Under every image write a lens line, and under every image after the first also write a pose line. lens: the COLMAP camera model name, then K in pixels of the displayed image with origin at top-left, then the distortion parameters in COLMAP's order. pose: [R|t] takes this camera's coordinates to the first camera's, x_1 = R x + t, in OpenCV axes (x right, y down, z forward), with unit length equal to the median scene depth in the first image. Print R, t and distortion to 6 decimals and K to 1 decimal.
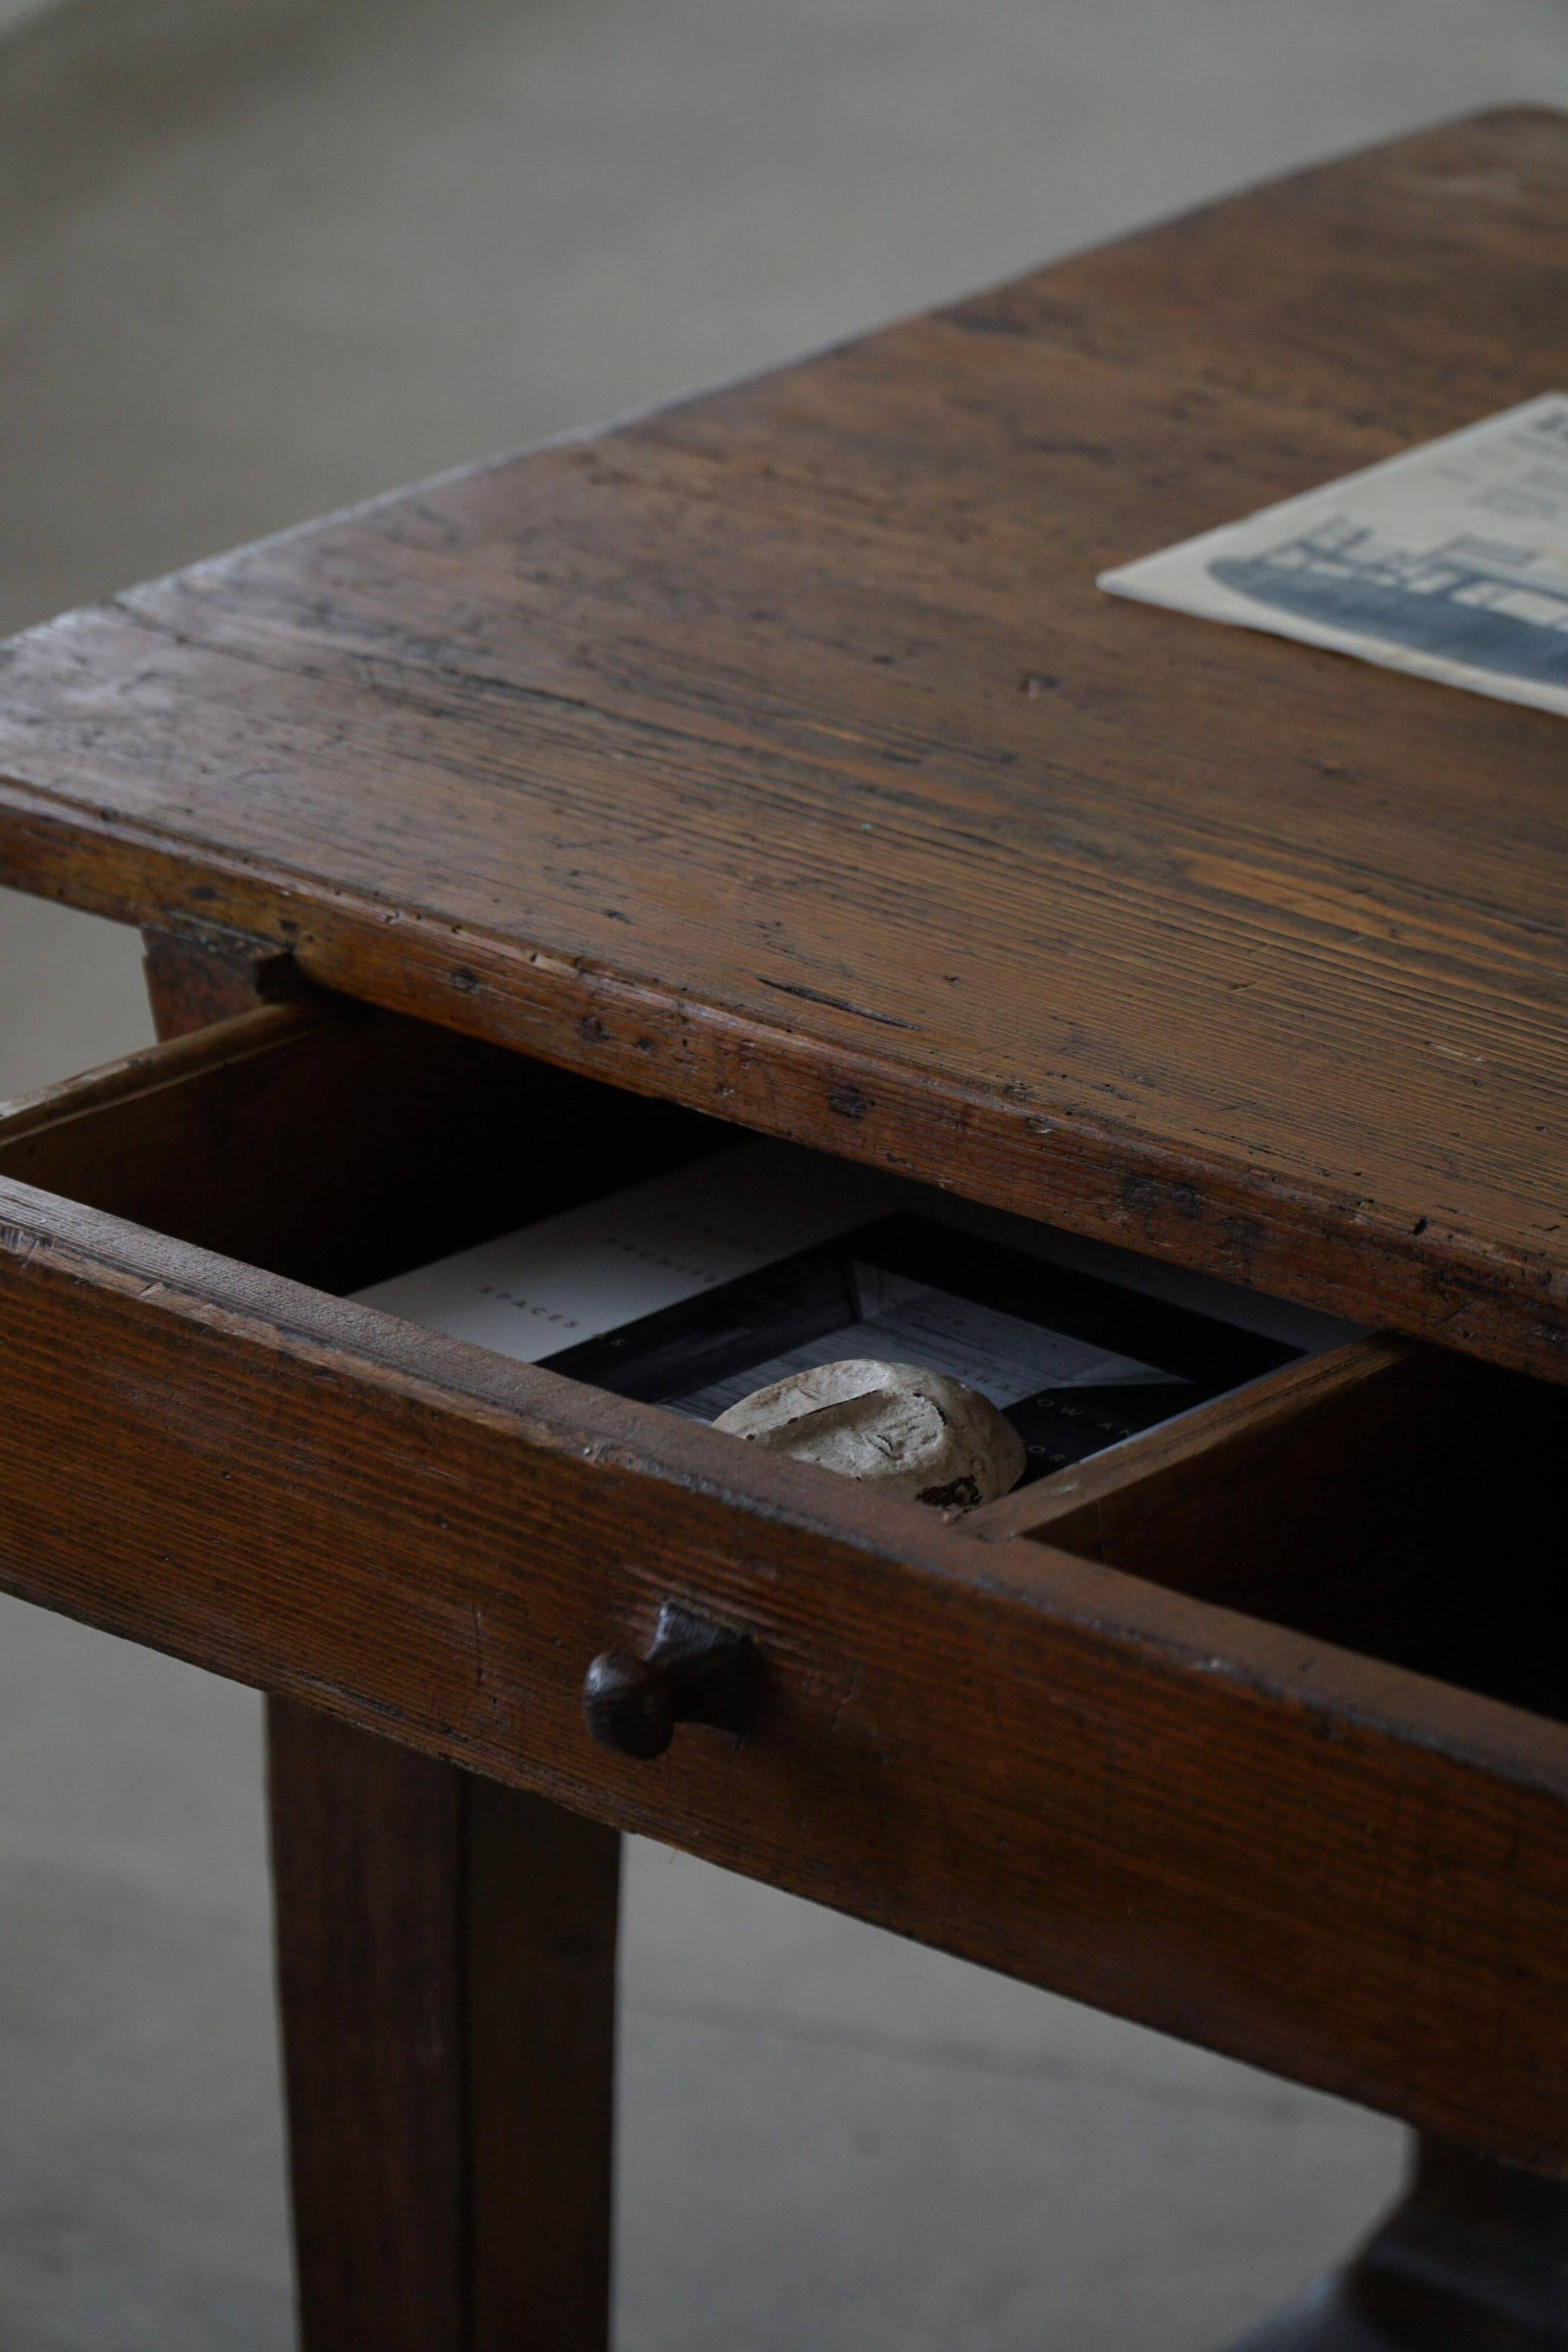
lens RADIAL K [[7760.4, 0, 784.0], [0, 7760.4, 1176.0], [0, 0, 1]] dist [-0.527067, -0.084200]
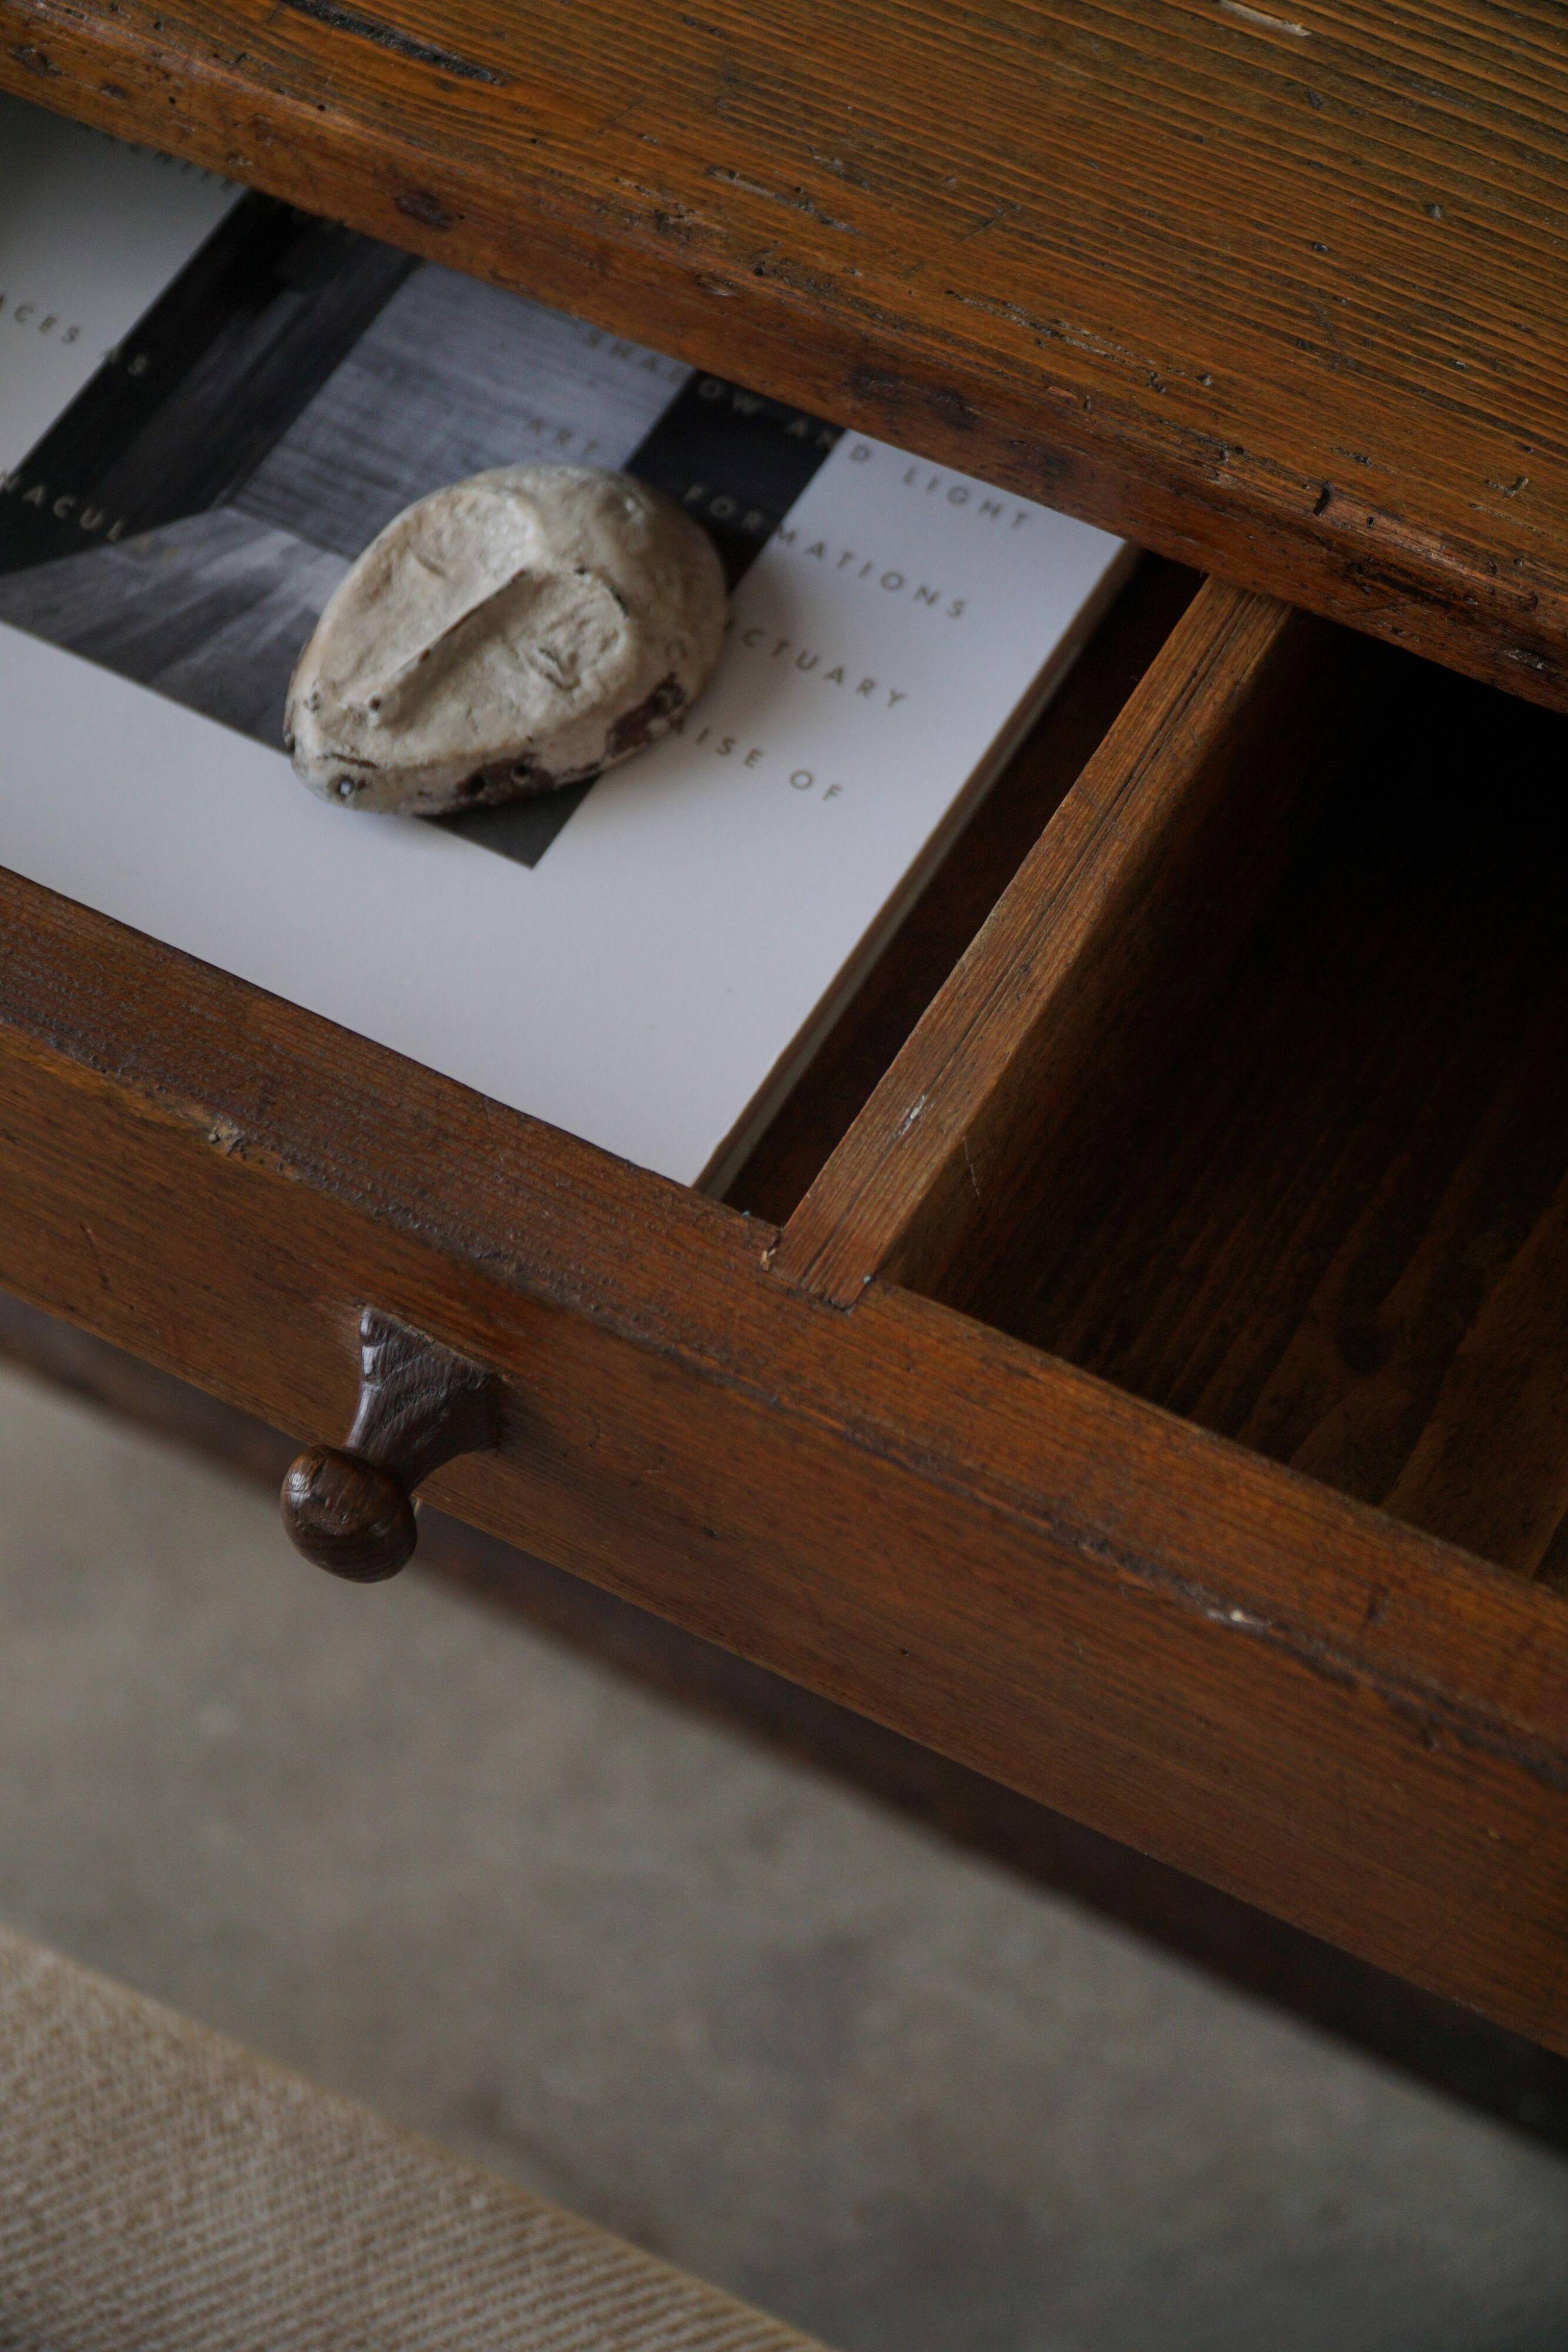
lens RADIAL K [[5098.9, 0, 784.0], [0, 5098.9, 1176.0], [0, 0, 1]] dist [-0.161569, 0.604732]
pose [[0.982448, -0.178297, 0.054829, -0.000627], [0.121573, 0.834943, 0.536741, -0.182718], [-0.141479, -0.520654, 0.841964, 0.561909]]
